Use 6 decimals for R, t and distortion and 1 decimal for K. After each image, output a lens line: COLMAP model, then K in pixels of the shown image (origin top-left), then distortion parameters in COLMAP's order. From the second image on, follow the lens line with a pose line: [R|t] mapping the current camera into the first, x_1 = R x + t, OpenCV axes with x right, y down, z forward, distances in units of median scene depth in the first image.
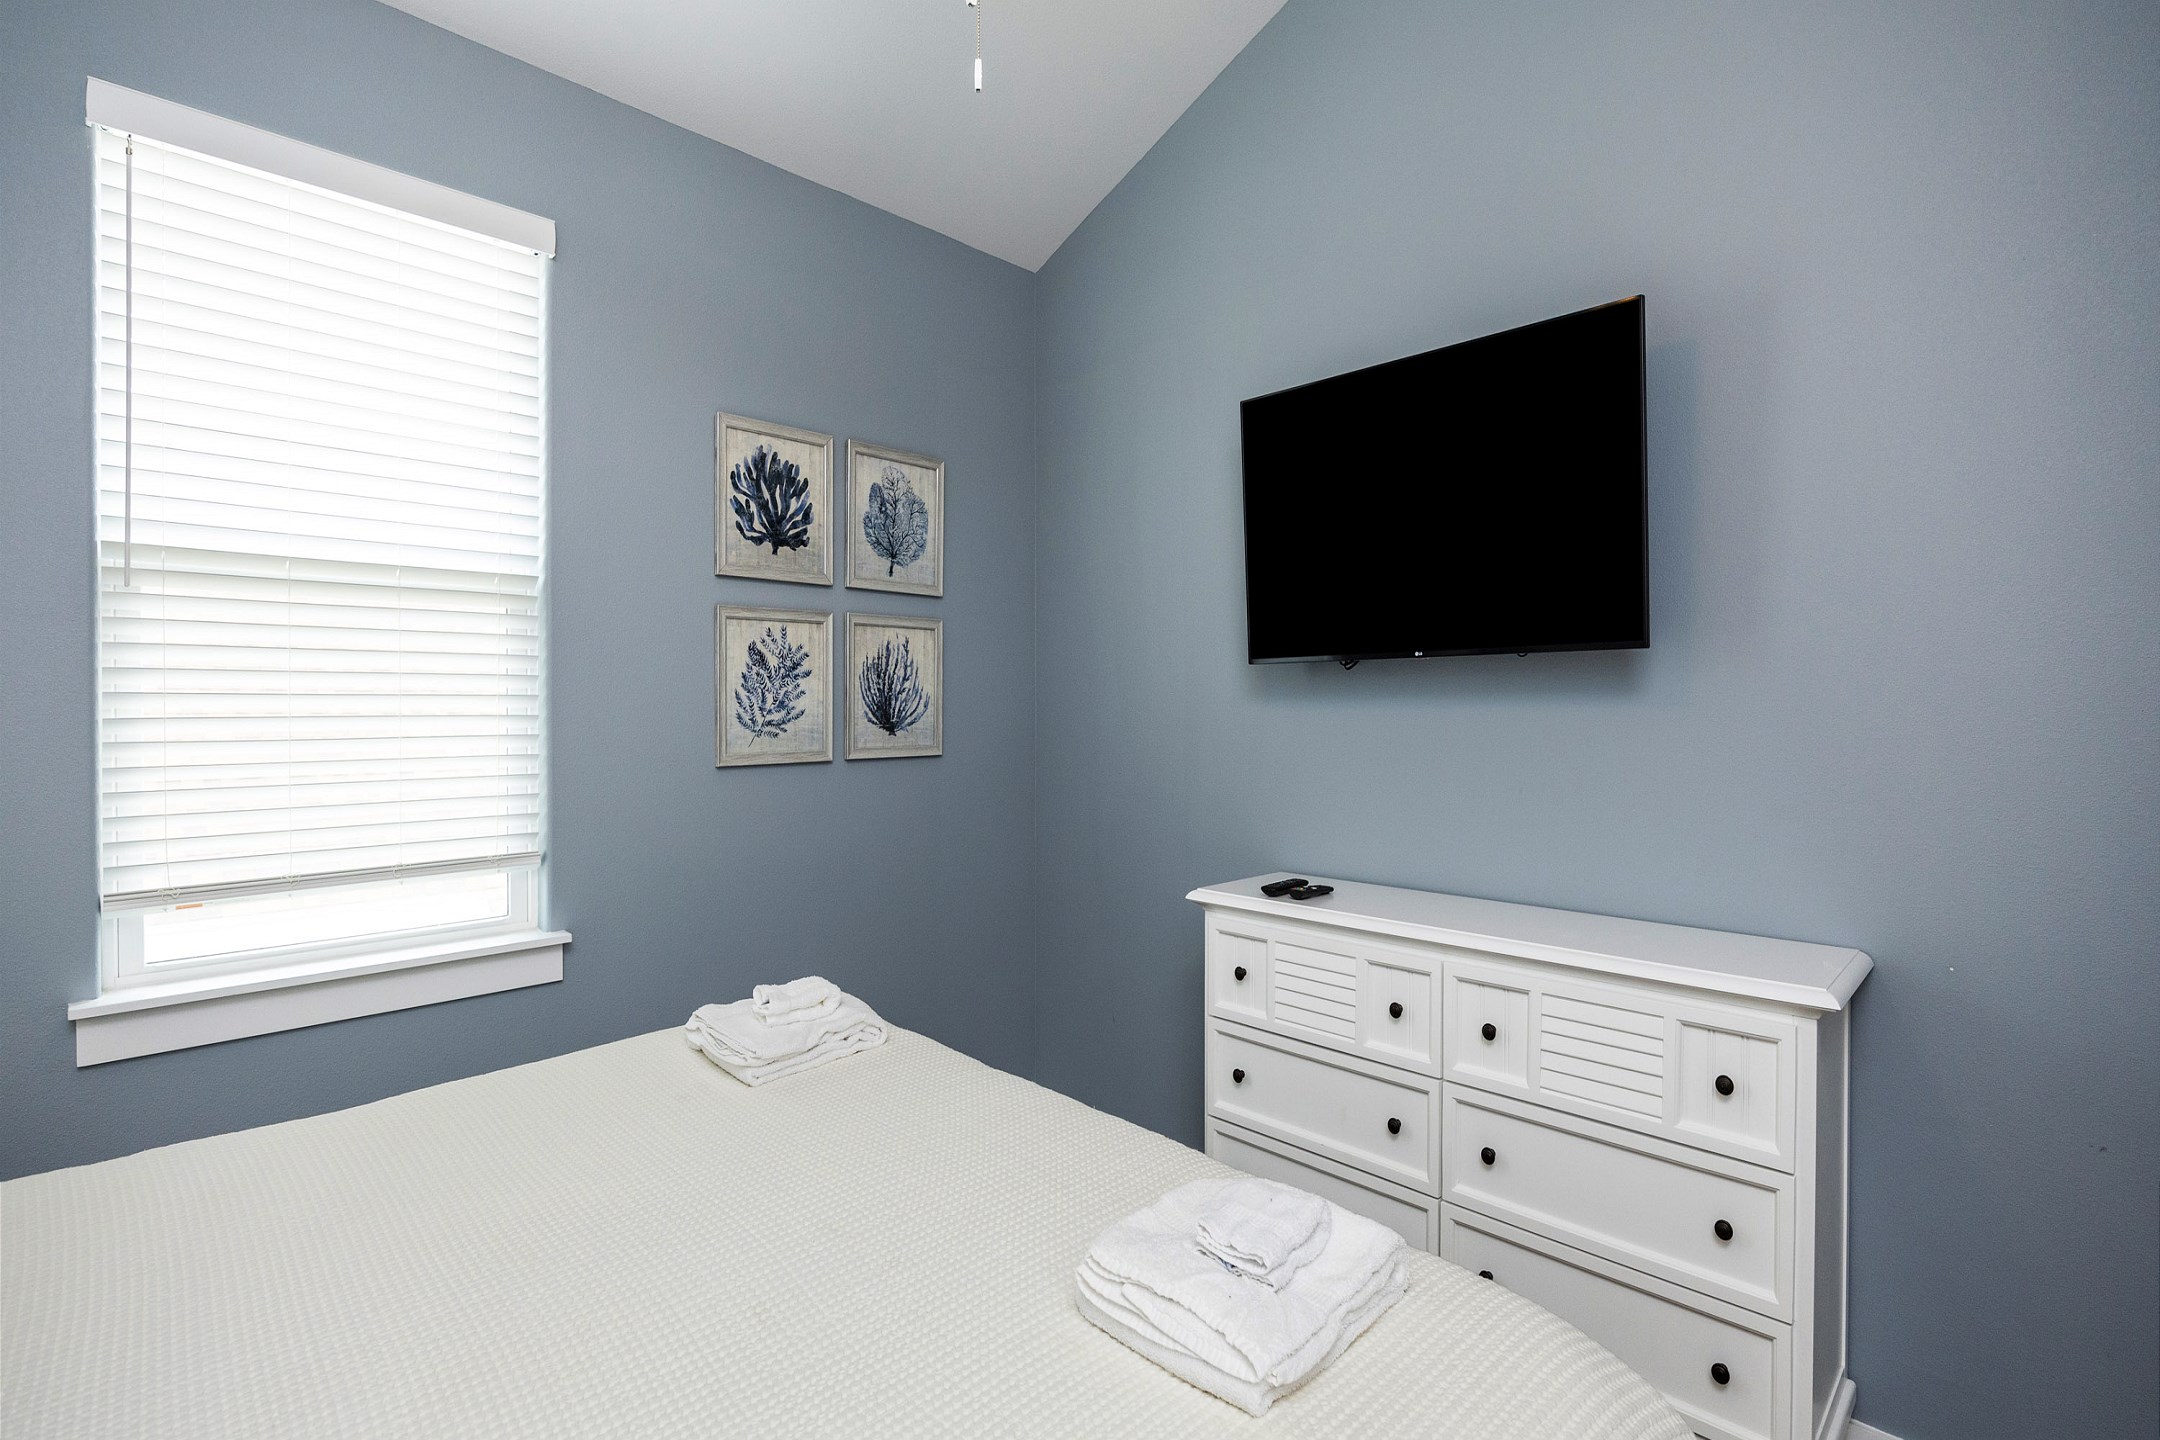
lens RADIAL K [[972.3, 0, 1082.2], [0, 972.3, 712.6], [0, 0, 1]] dist [-0.018656, -0.000704]
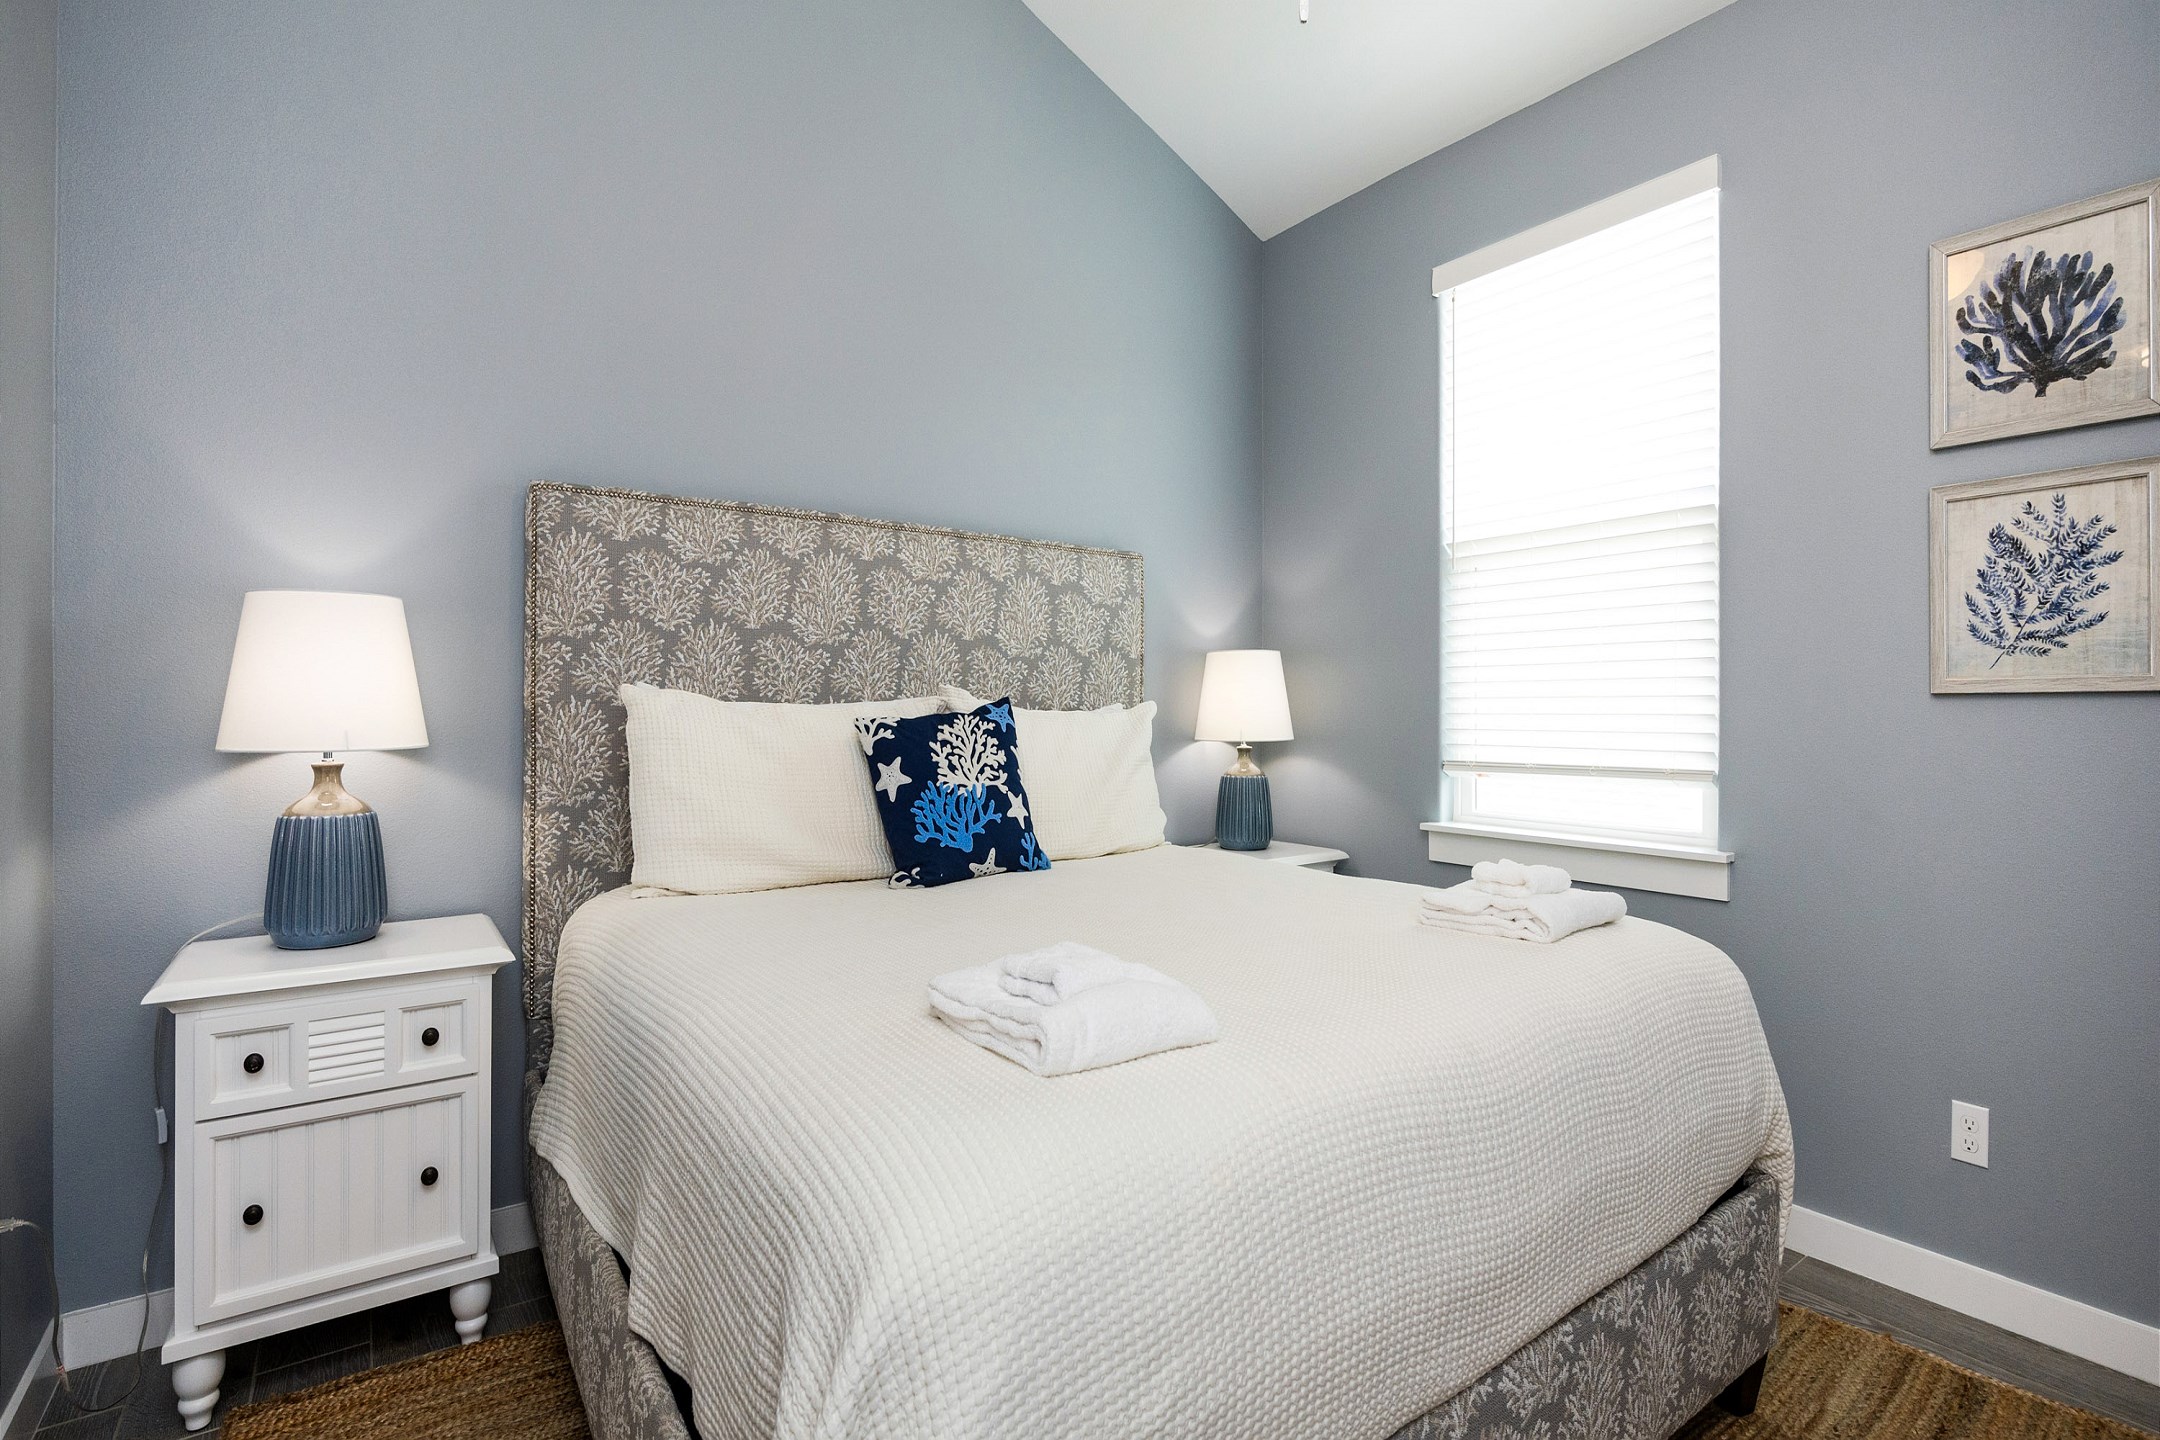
lens RADIAL K [[972.3, 0, 1081.3], [0, 972.3, 721.8], [0, 0, 1]] dist [-0.018656, -0.000704]
pose [[-0.144571, 0.014336, -0.989391, 0.477476], [-0.008745, 0.999837, 0.015765, 0.070030], [0.989456, 0.010932, -0.144422, 0.413029]]
